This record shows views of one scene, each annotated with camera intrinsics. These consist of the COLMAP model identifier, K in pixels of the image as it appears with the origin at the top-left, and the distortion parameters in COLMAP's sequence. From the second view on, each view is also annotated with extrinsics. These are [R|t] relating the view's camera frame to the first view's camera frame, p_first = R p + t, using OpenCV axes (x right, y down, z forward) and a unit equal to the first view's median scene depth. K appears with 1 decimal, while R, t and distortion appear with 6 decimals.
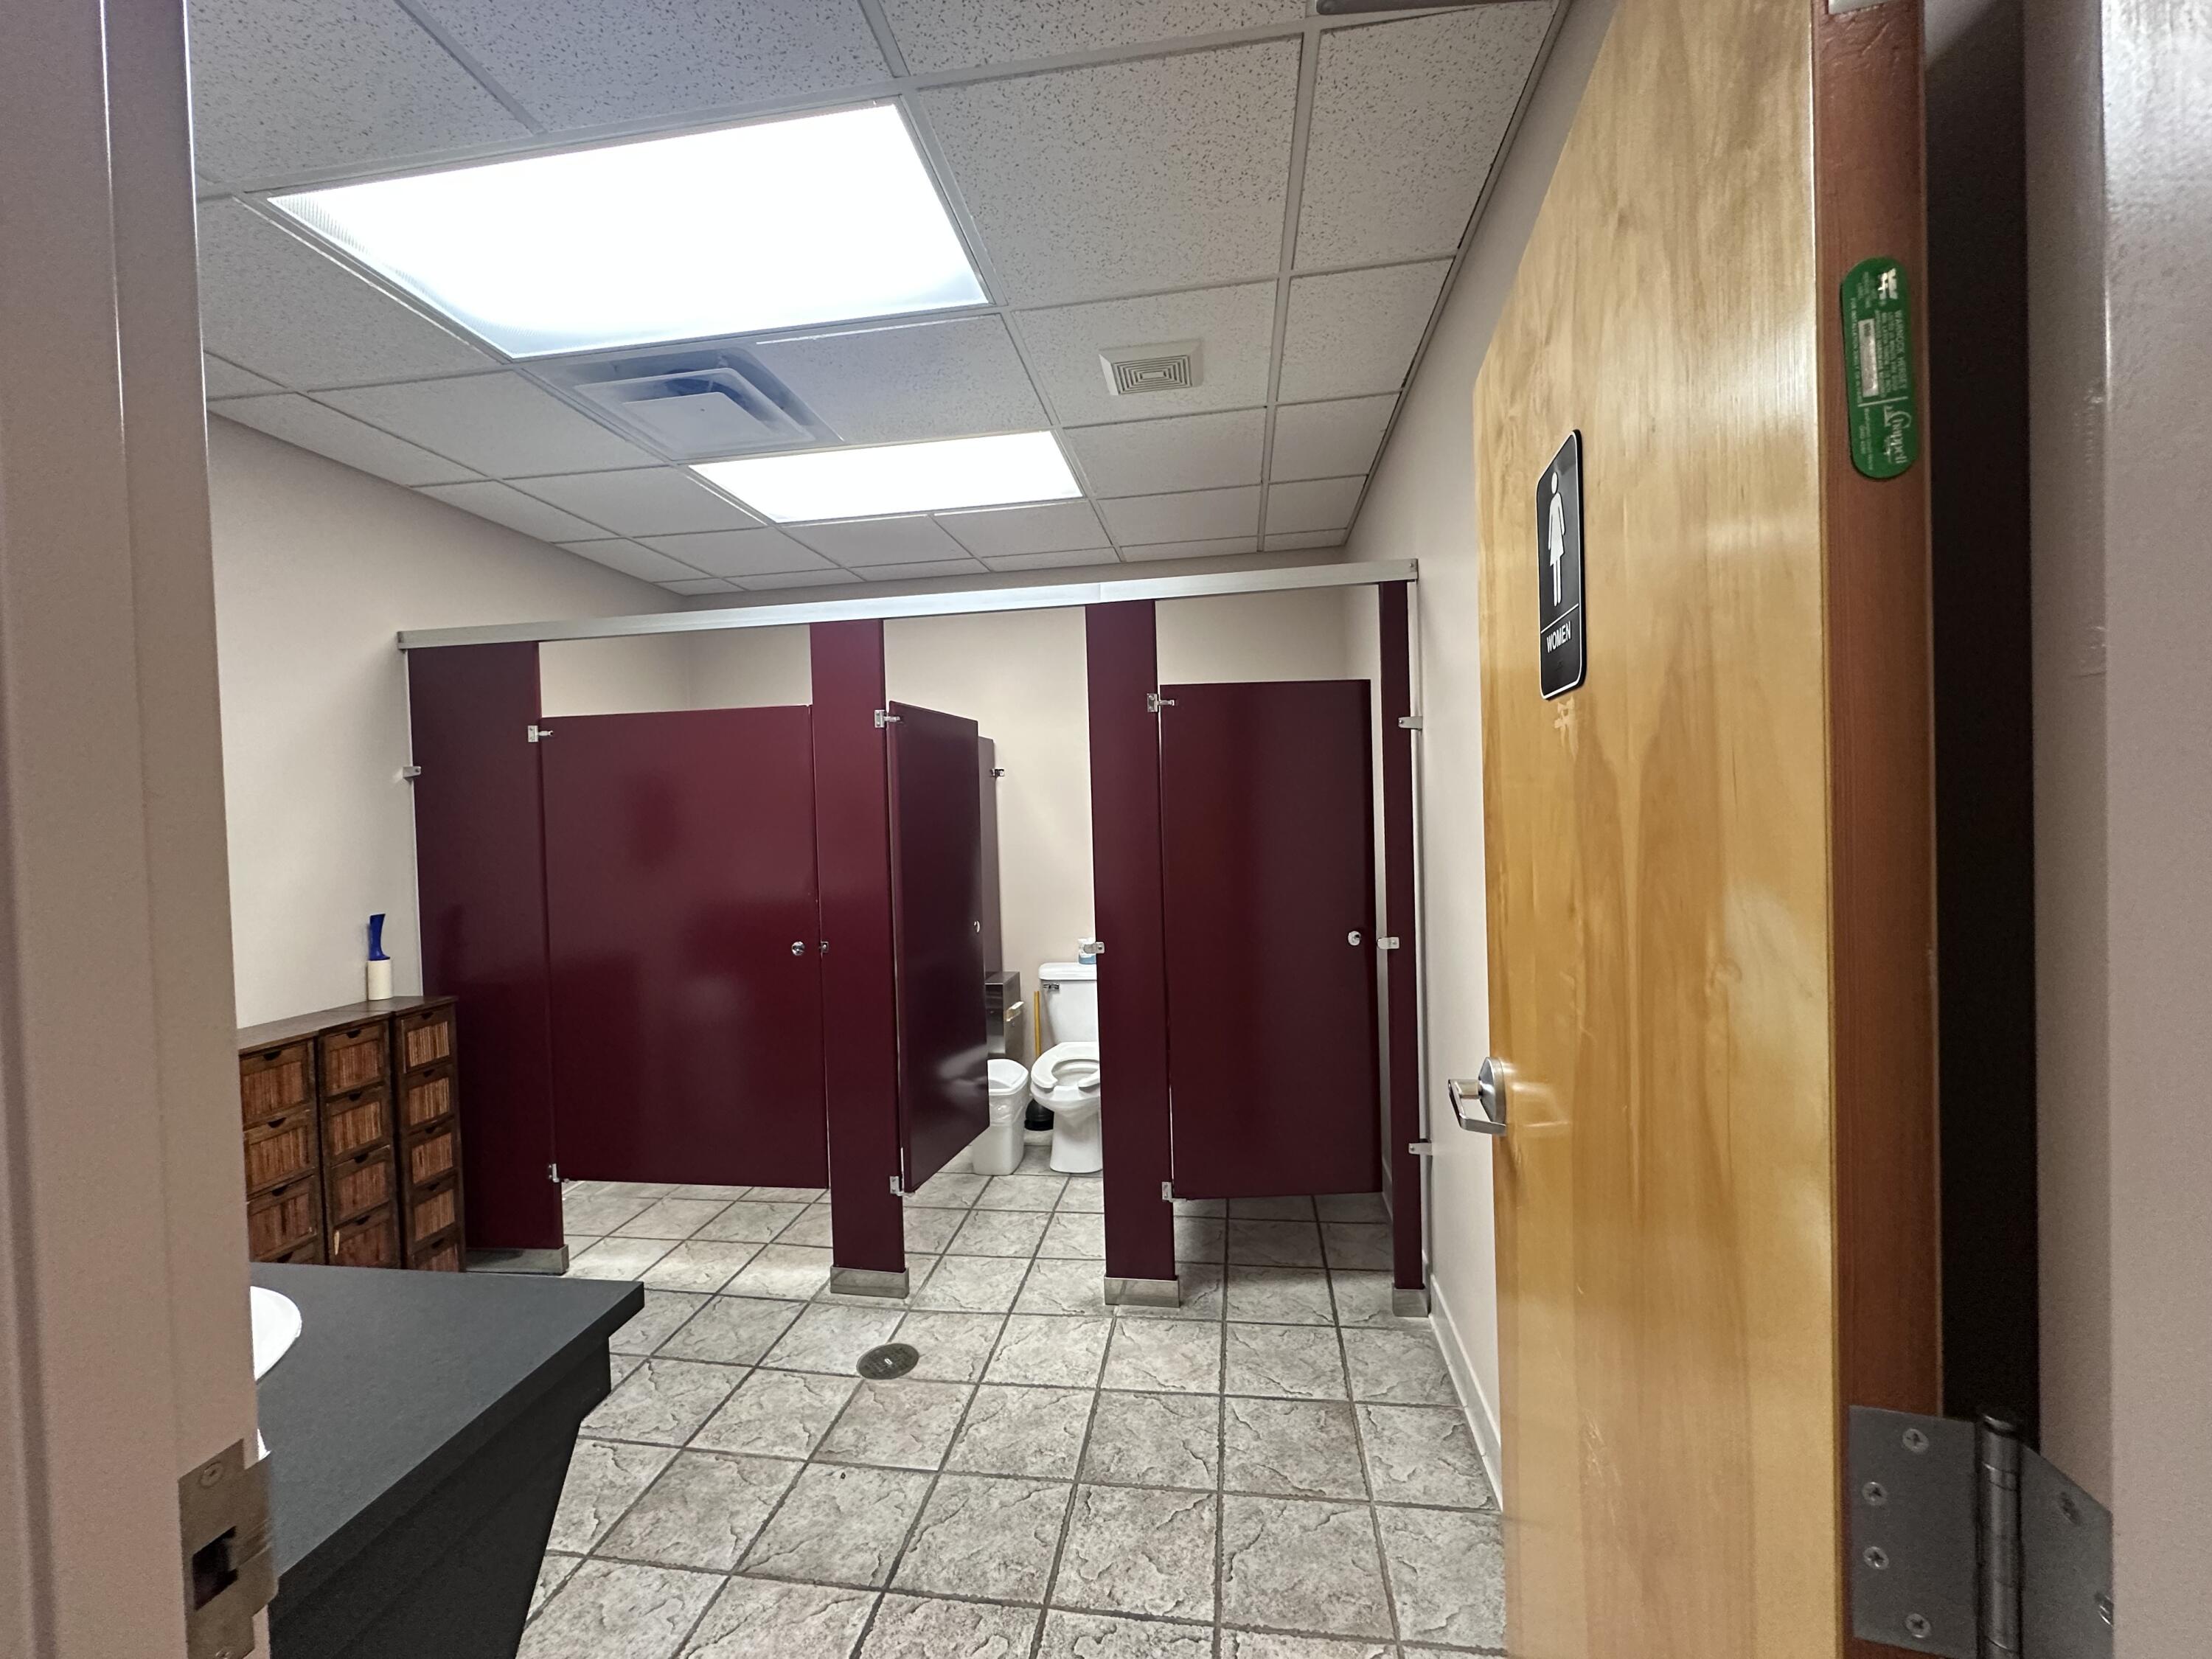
lens RADIAL K [[879.5, 0, 1098.8], [0, 879.5, 819.7], [0, 0, 1]] dist [-0.007067, 0.000320]
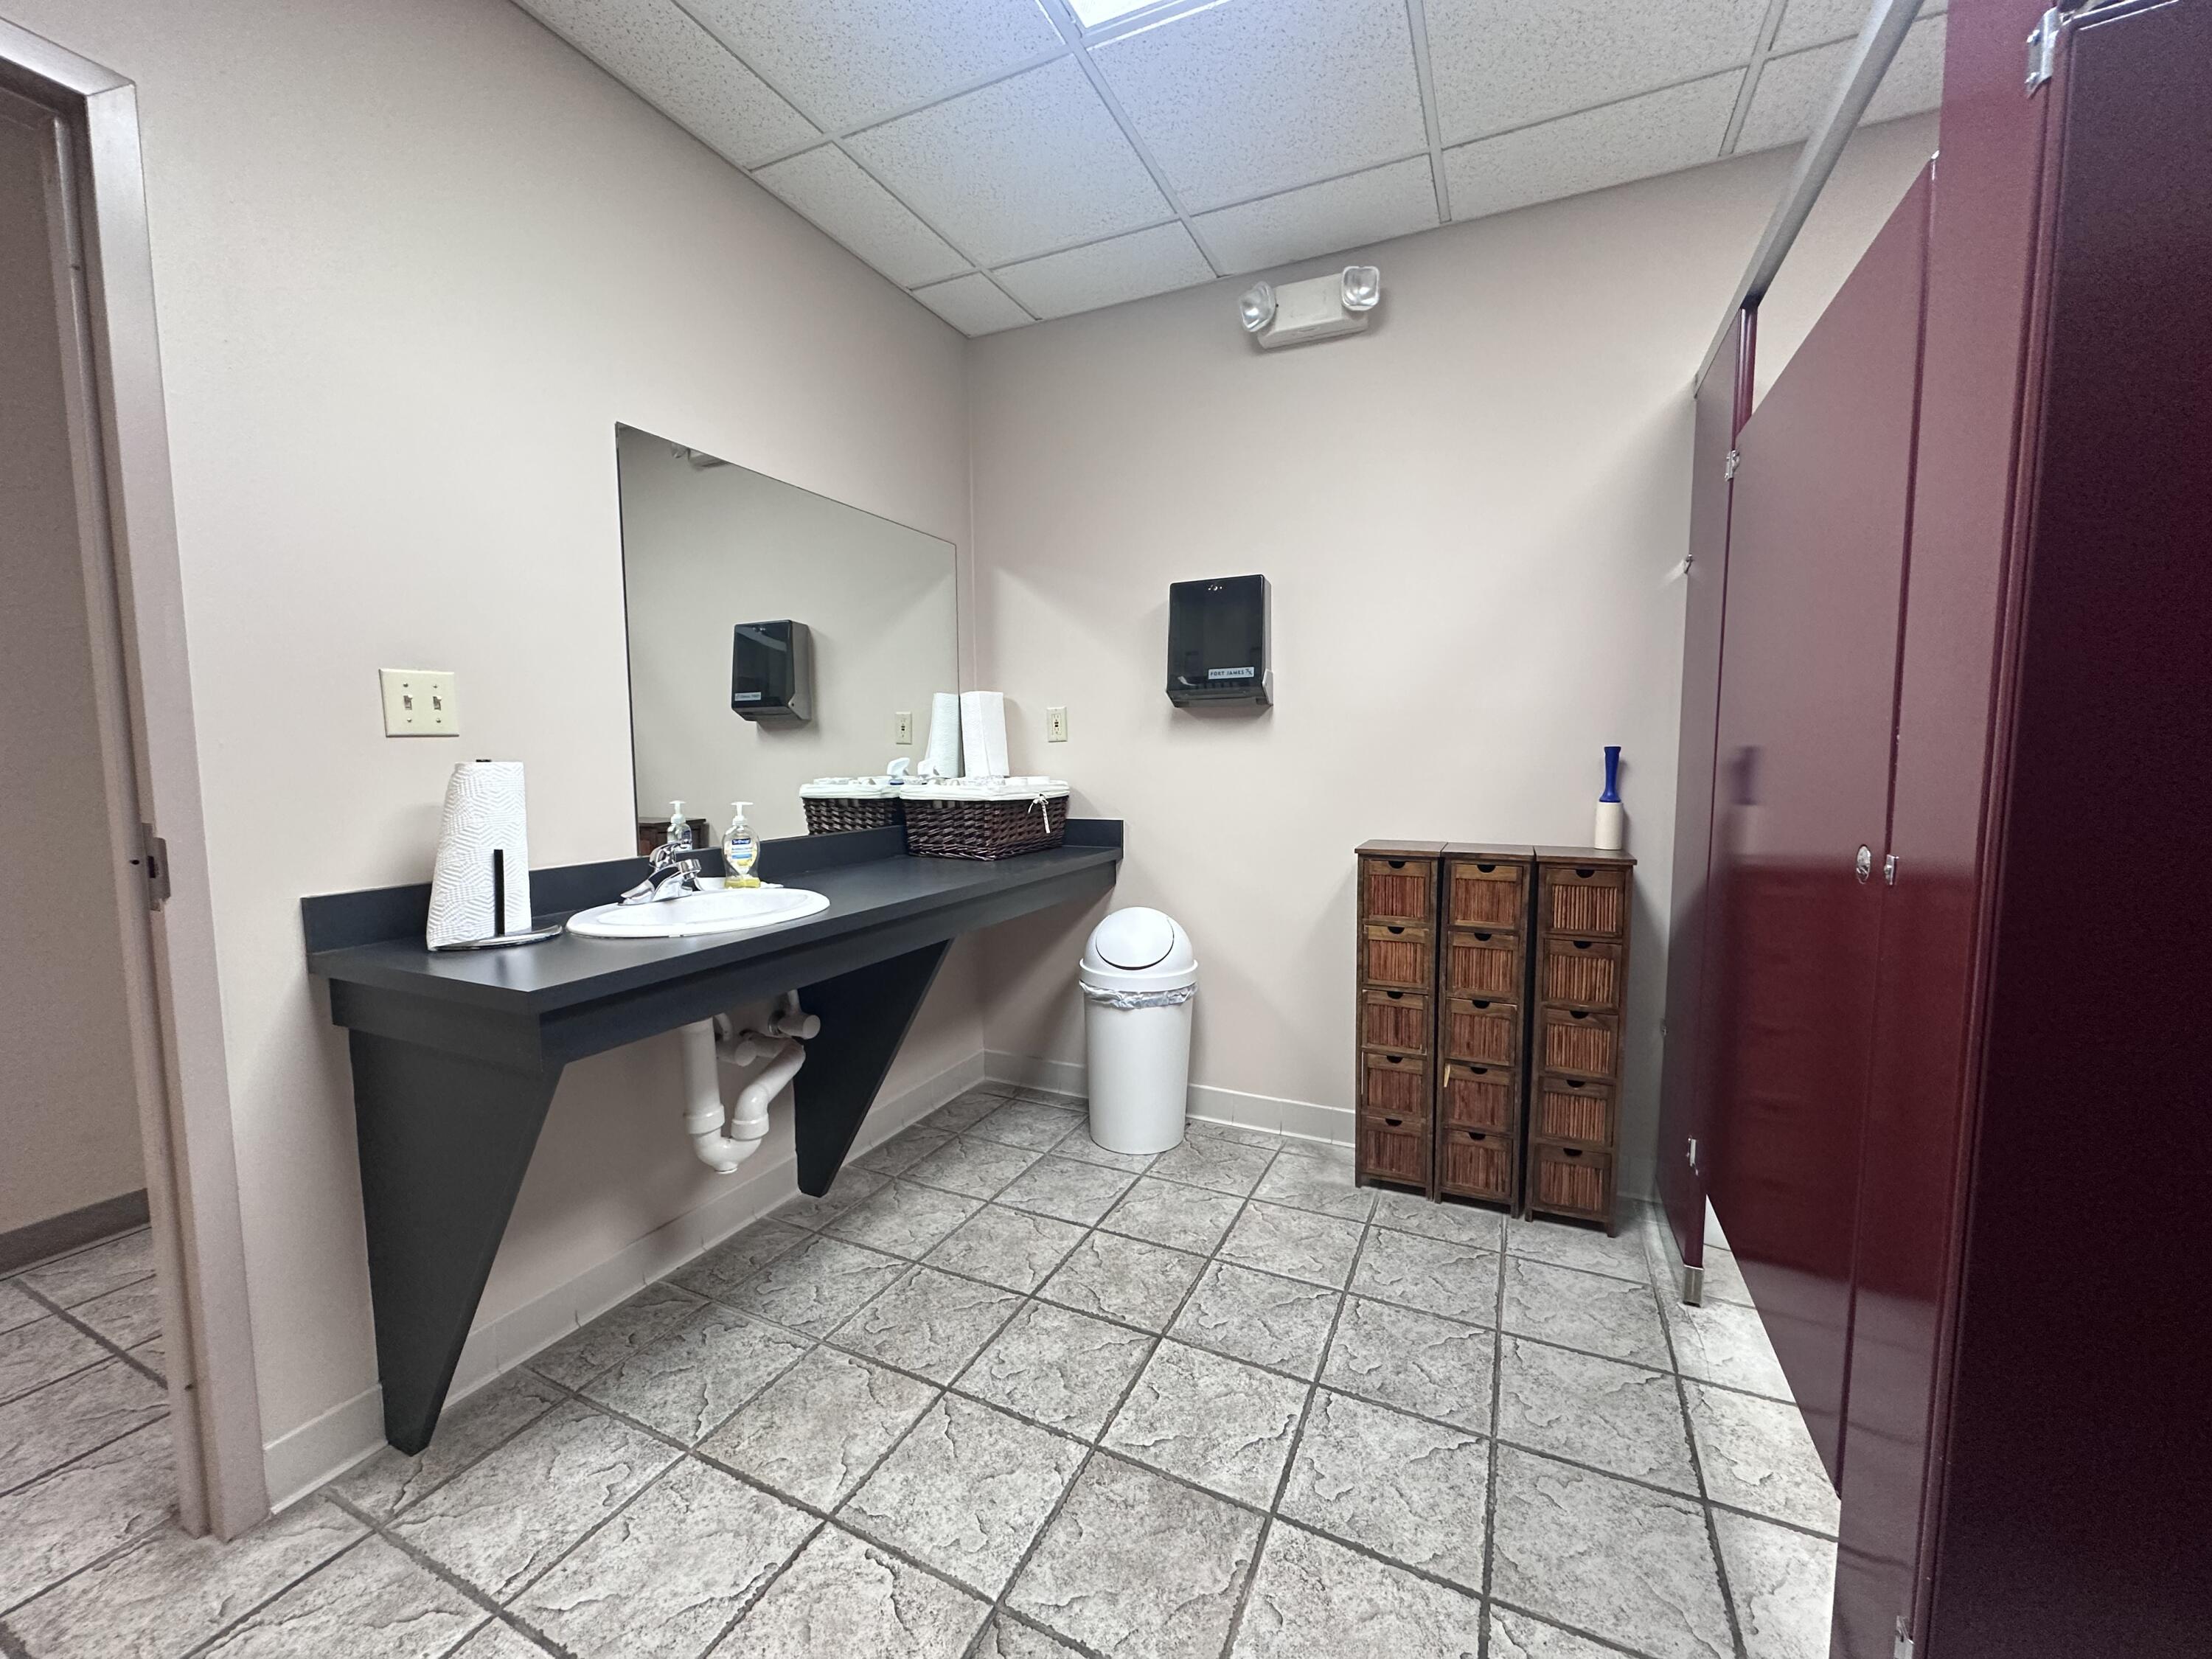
lens RADIAL K [[879.5, 0, 1107.9], [0, 879.5, 824.8], [0, 0, 1]] dist [-0.007067, 0.000320]
pose [[-0.284472, 0.107865, -0.952597, 0.121562], [0.002453, 0.993729, 0.111790, 0.099704], [0.958681, 0.029465, -0.282952, 0.896743]]
